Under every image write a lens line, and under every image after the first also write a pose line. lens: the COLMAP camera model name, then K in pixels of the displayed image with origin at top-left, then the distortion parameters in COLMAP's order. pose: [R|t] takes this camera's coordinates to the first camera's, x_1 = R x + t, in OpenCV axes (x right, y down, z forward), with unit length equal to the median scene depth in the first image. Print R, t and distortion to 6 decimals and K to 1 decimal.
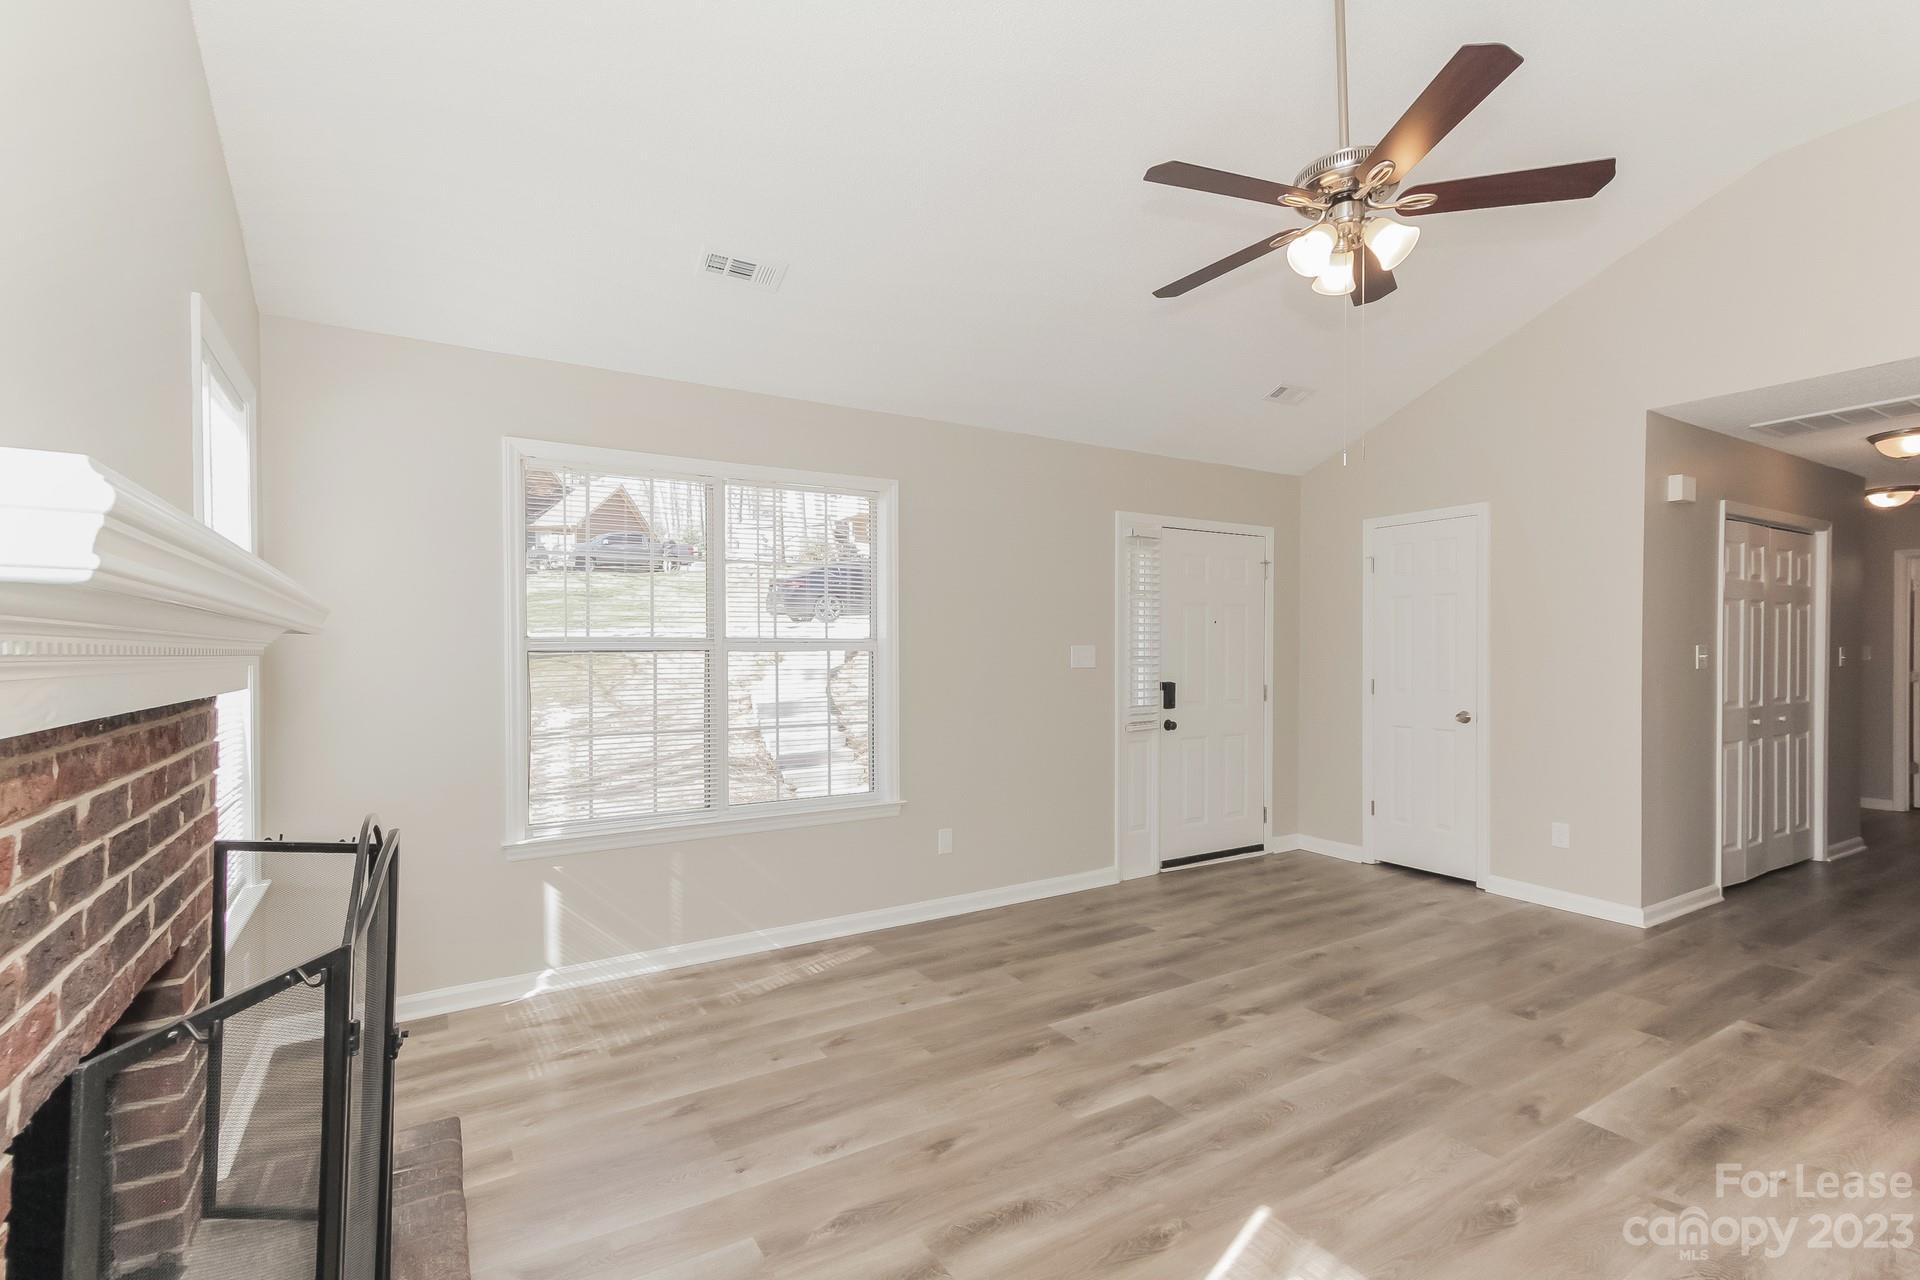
lens RADIAL K [[891.3, 0, 955.4], [0, 891.3, 647.5], [0, 0, 1]] dist [0.008739, 0.000753]
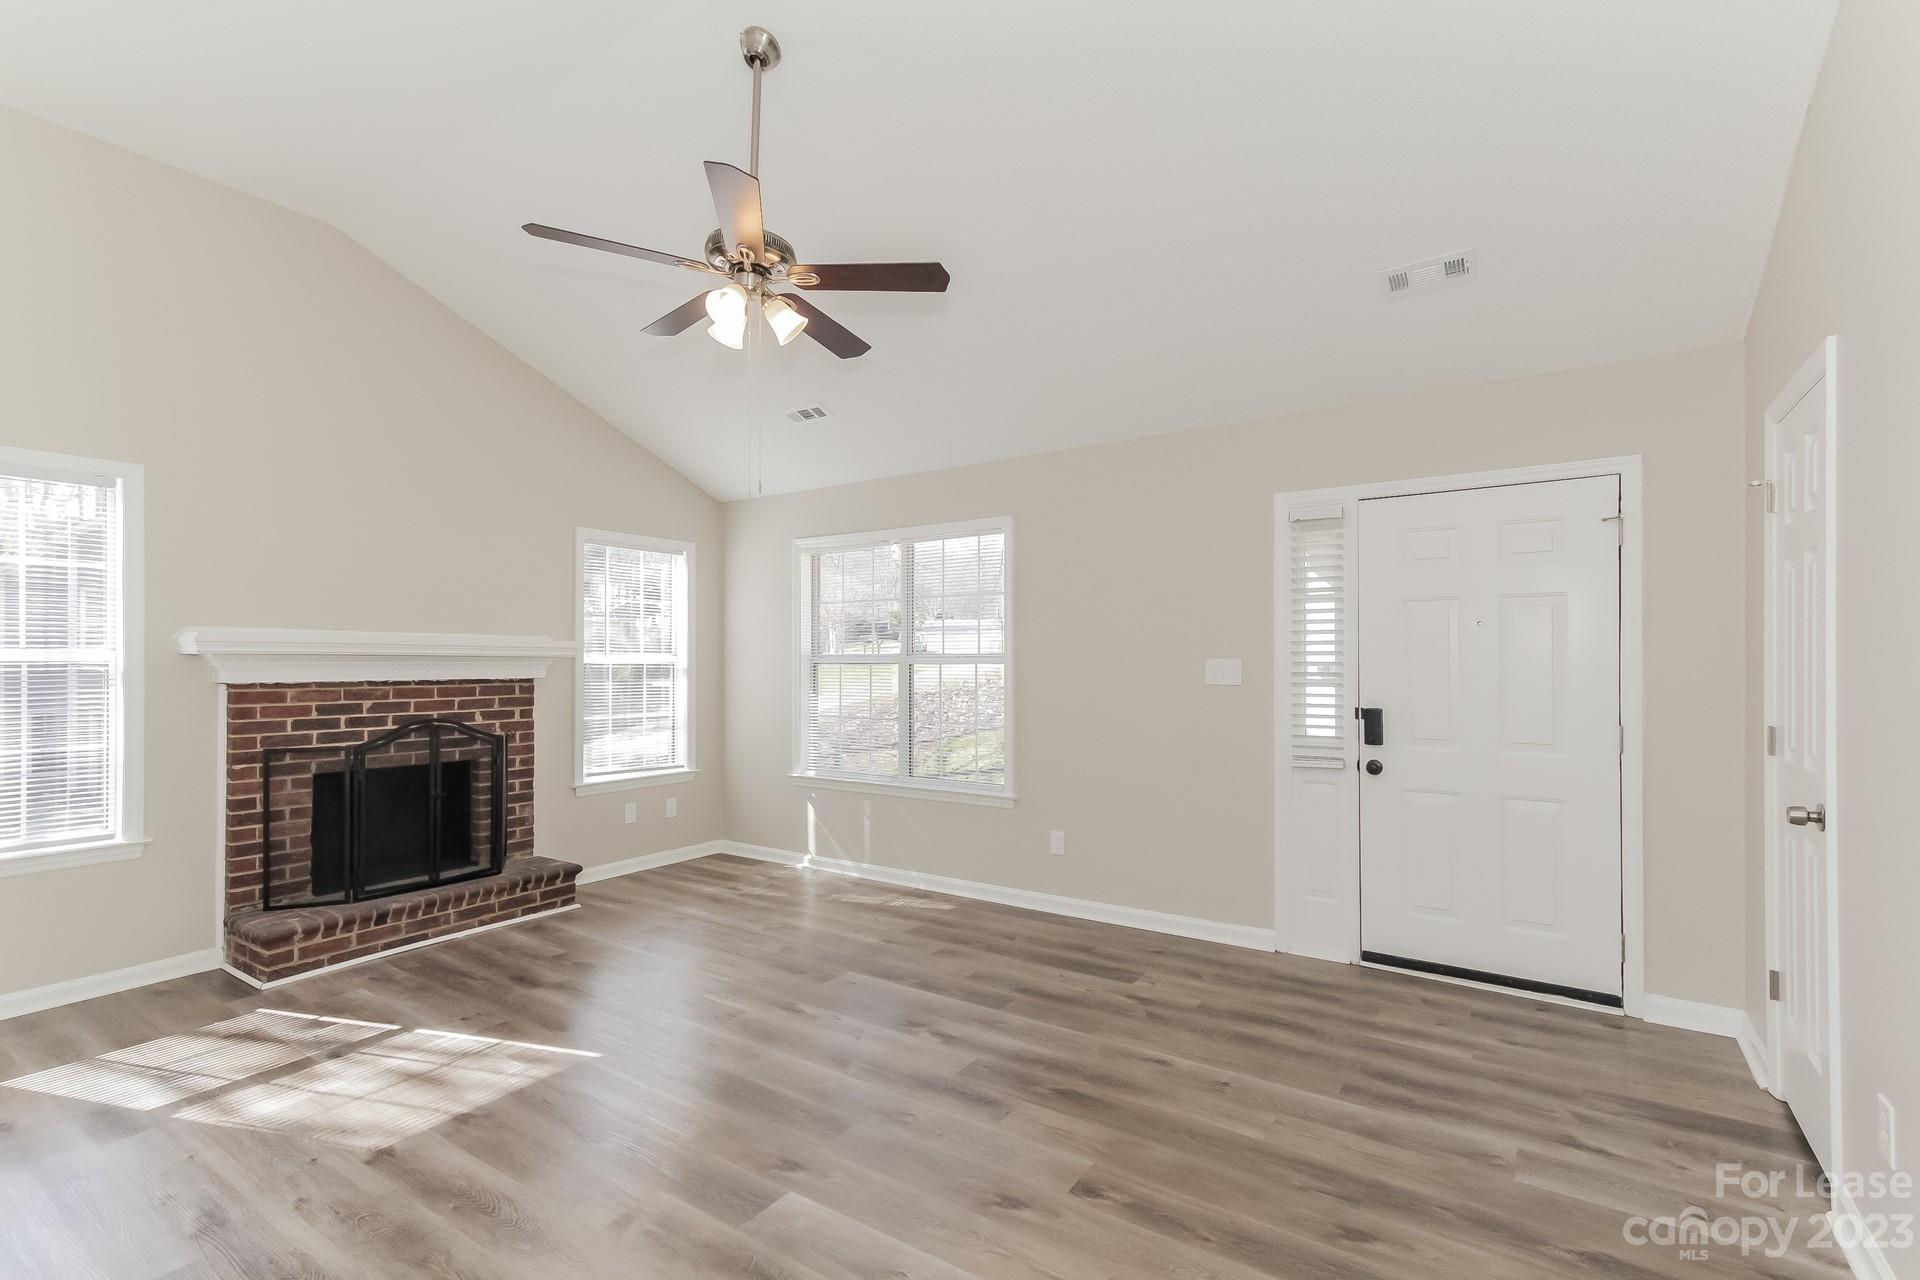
lens RADIAL K [[891.3, 0, 955.4], [0, 891.3, 647.5], [0, 0, 1]] dist [0.008739, 0.000753]
pose [[0.389466, -0.011593, -0.920968, 1.059087], [0.002890, 0.999931, -0.011365, -0.005738], [0.921036, 0.001764, 0.389472, 0.538560]]
